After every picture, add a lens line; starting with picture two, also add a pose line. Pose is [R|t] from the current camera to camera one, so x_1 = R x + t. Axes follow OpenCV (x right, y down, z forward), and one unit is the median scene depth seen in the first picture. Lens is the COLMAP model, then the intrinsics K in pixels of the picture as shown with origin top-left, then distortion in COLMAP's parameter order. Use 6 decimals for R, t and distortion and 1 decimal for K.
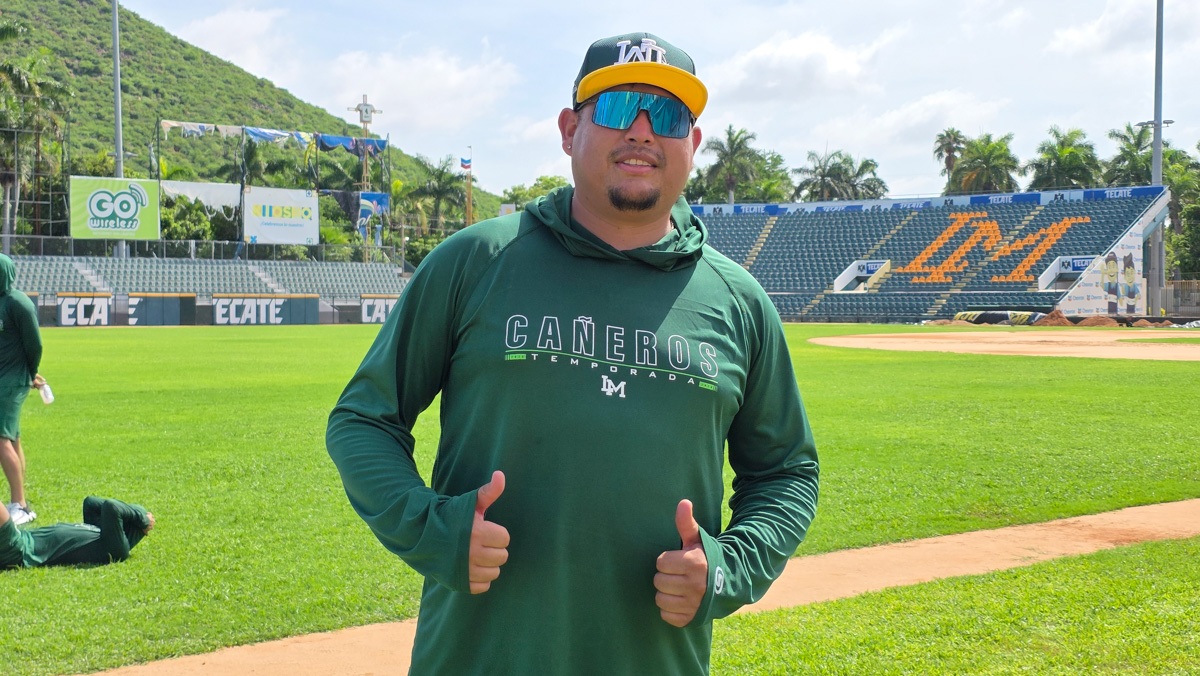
lens RADIAL K [[1607.6, 0, 582.3], [0, 1607.6, 319.8], [0, 0, 1]] dist [0.210949, -0.641954]
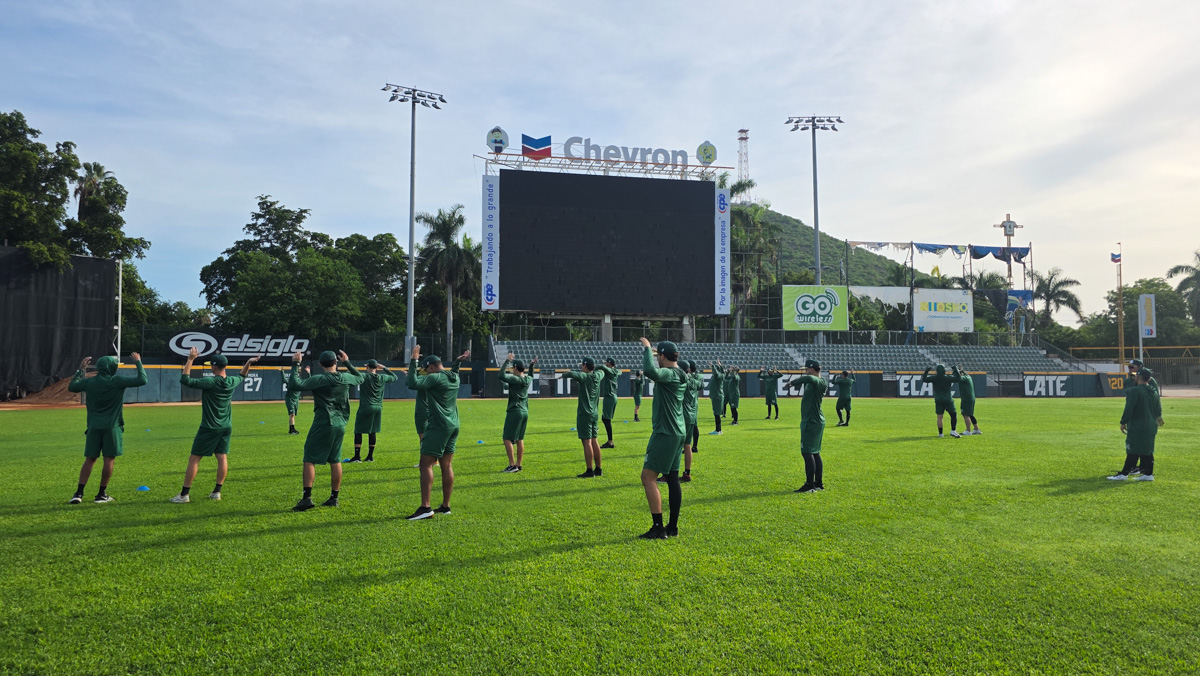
lens RADIAL K [[803.5, 0, 599.4], [0, 803.5, 346.8], [0, 0, 1]] dist [0.151577, -0.263021]
pose [[0.868379, -0.018328, -0.495563, -0.105175], [-0.006469, 0.998813, -0.048277, -0.002902], [0.495859, 0.045129, 0.867229, 0.318274]]
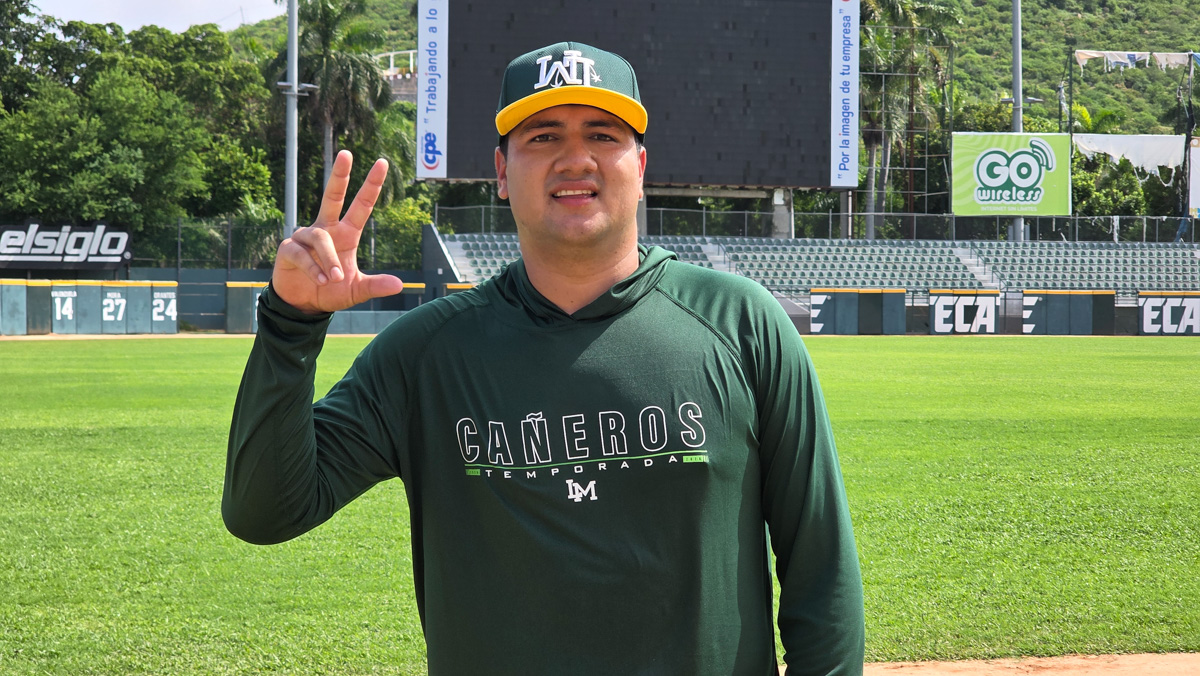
lens RADIAL K [[2320.9, 0, 581.0], [0, 2320.9, 337.2], [0, 0, 1]] dist [-0.007687, 0.513402]
pose [[0.887395, 0.011823, -0.460859, 0.022290], [-0.009678, 0.999929, 0.007018, -0.000440], [0.460909, -0.001768, 0.887446, -0.014670]]
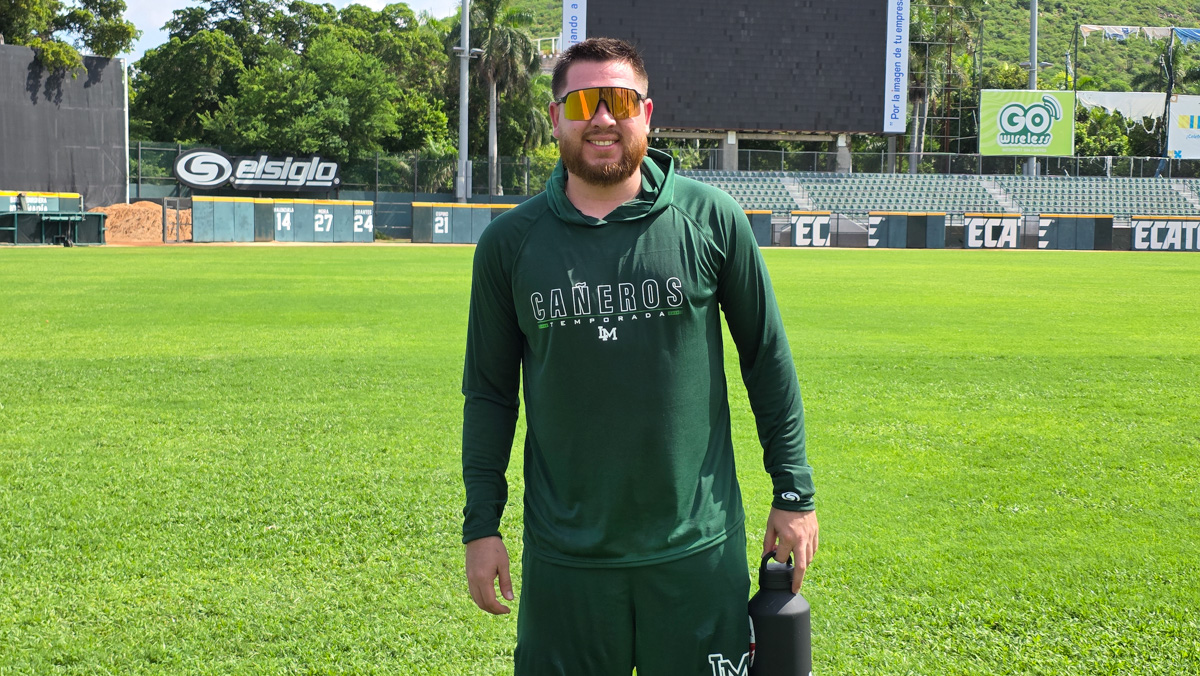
lens RADIAL K [[1616.3, 0, 597.5], [0, 1616.3, 318.8], [0, 0, 1]] dist [0.214841, -0.692644]
pose [[0.866687, 0.042798, -0.497014, -0.027992], [-0.019610, 0.998466, 0.051782, -0.000092], [0.498467, -0.035132, 0.866196, 0.060160]]
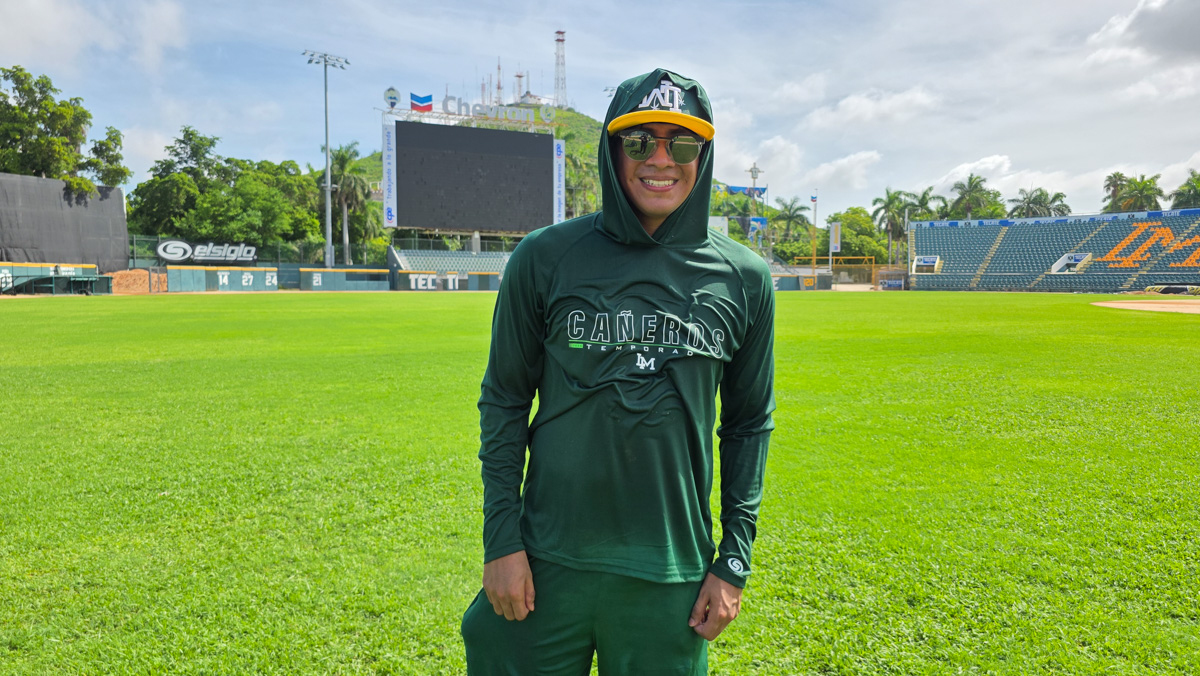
lens RADIAL K [[821.6, 0, 593.3], [0, 821.6, 337.0], [0, 0, 1]] dist [0.088052, -0.092682]
pose [[0.955647, 0.025368, -0.293420, -0.034739], [-0.008202, 0.998189, 0.059589, 0.000452], [0.294400, -0.054539, 0.954125, 0.071628]]
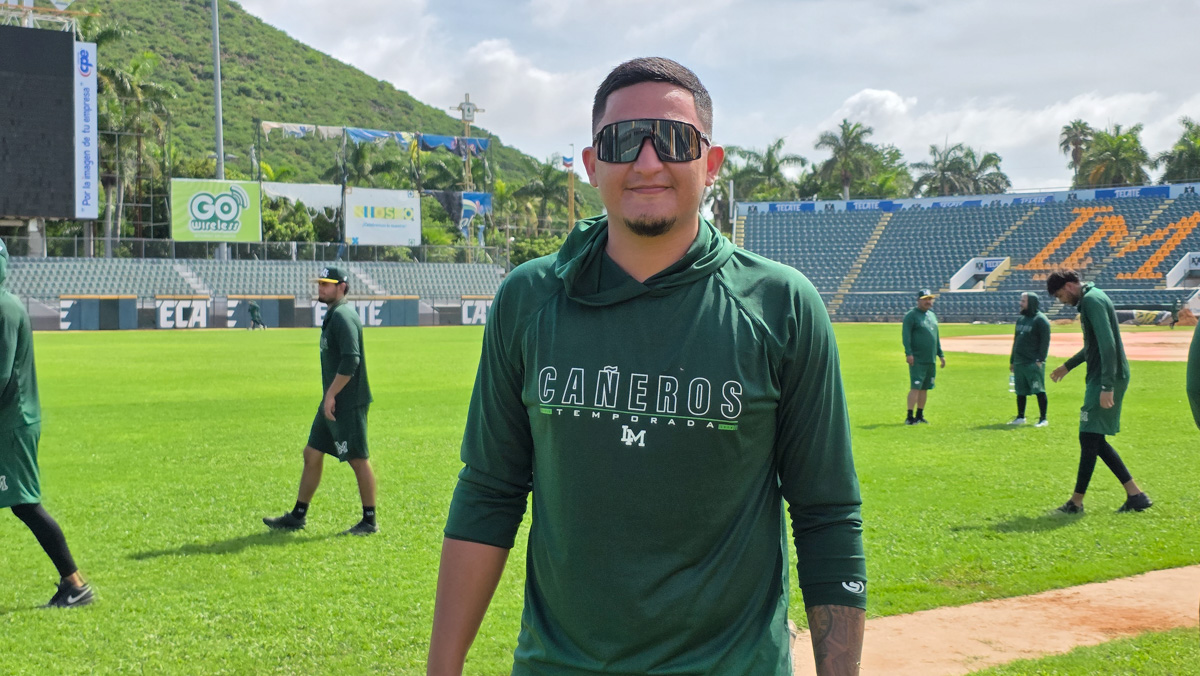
lens RADIAL K [[1616.3, 0, 597.5], [0, 1616.3, 318.8], [0, 0, 1]] dist [0.214841, -0.692644]
pose [[0.997780, -0.003743, -0.066495, 0.011240], [0.003699, 0.999993, -0.000780, -0.000522], [0.066497, 0.000532, 0.997786, 0.018461]]
